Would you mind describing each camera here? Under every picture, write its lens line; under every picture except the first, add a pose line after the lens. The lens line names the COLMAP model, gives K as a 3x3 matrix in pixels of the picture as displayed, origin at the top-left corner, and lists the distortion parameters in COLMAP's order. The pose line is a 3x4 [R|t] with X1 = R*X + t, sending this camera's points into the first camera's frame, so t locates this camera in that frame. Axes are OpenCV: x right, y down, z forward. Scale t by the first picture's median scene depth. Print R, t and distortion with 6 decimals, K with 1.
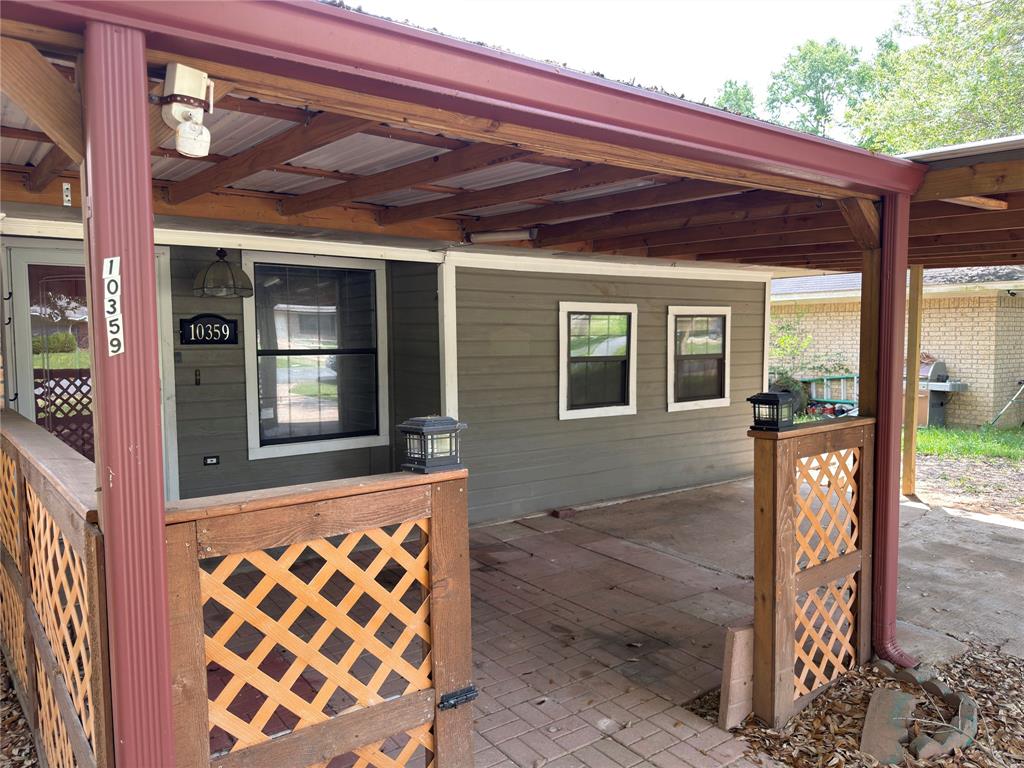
lens RADIAL K [[722.4, 0, 512.0], [0, 722.4, 384.0], [0, 0, 1]] dist [0.001443, -0.001371]
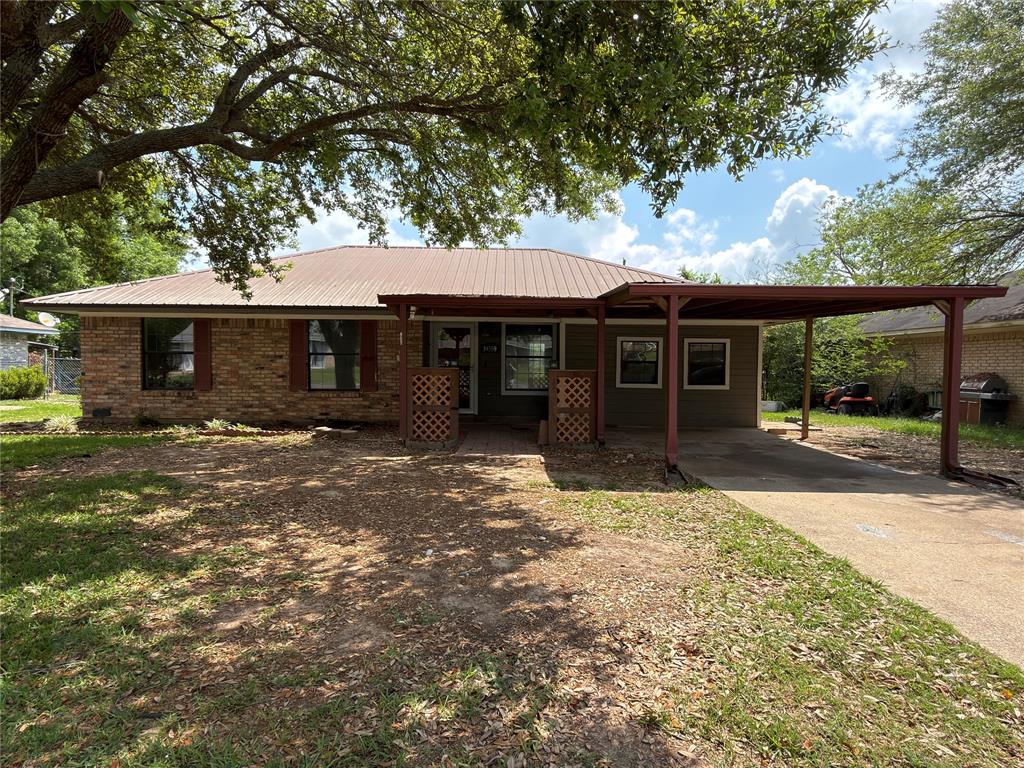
lens RADIAL K [[621.1, 0, 512.0], [0, 621.1, 384.0], [0, 0, 1]] dist [0.021559, 0.001456]
pose [[0.827263, 0.035637, -0.560683, 3.062313], [-0.056892, 0.998170, -0.020498, 0.327836], [0.558927, 0.048855, 0.827776, -2.817979]]
